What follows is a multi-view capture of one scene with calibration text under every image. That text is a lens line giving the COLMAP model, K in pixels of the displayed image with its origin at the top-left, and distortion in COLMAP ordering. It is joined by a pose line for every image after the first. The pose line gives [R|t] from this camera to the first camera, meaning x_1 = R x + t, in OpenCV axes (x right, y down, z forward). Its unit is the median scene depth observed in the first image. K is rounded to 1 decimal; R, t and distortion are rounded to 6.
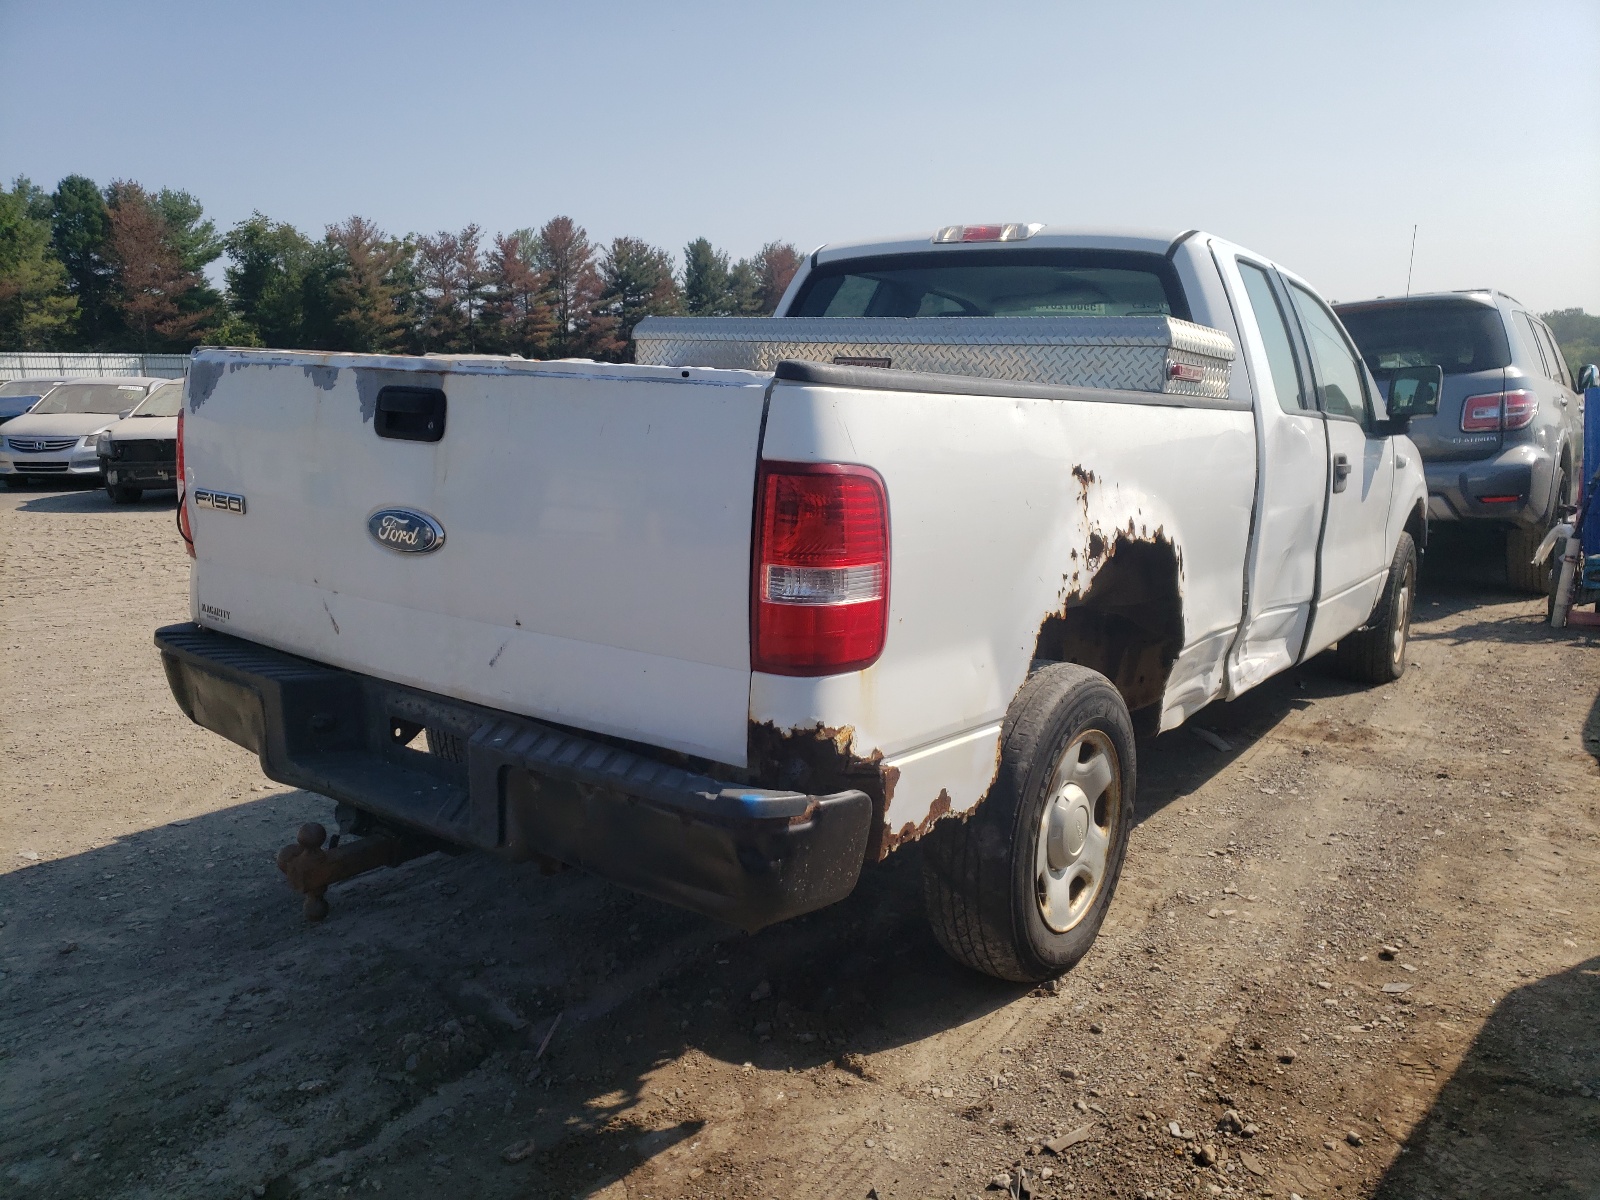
lens RADIAL K [[1229.9, 0, 798.0], [0, 1229.9, 605.0], [0, 0, 1]] dist [0.031692, -0.004323]
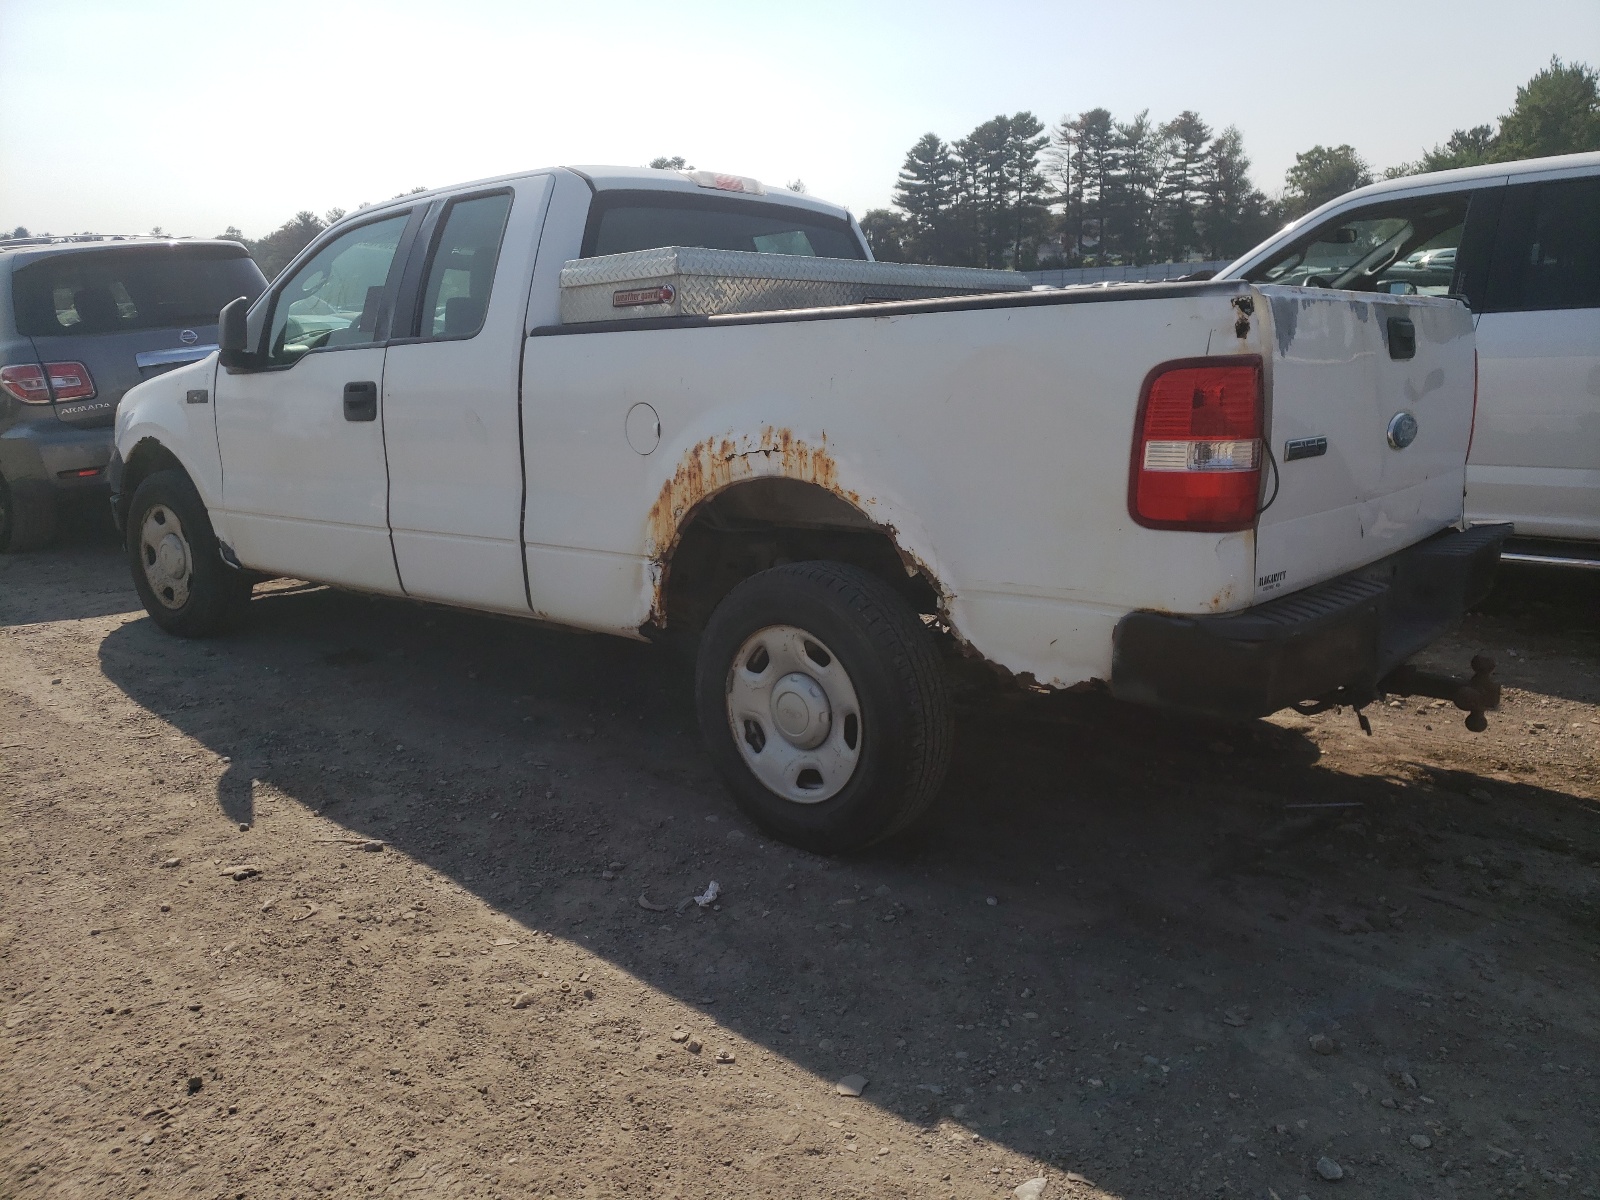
lens RADIAL K [[1229.9, 0, 801.1], [0, 1229.9, 591.4], [0, 0, 1]] dist [0.031692, -0.004323]
pose [[0.092060, -0.214429, 0.972391, -1.574358], [0.206294, 0.959459, 0.192046, -0.260773], [-0.974150, 0.182919, 0.132564, 1.388668]]
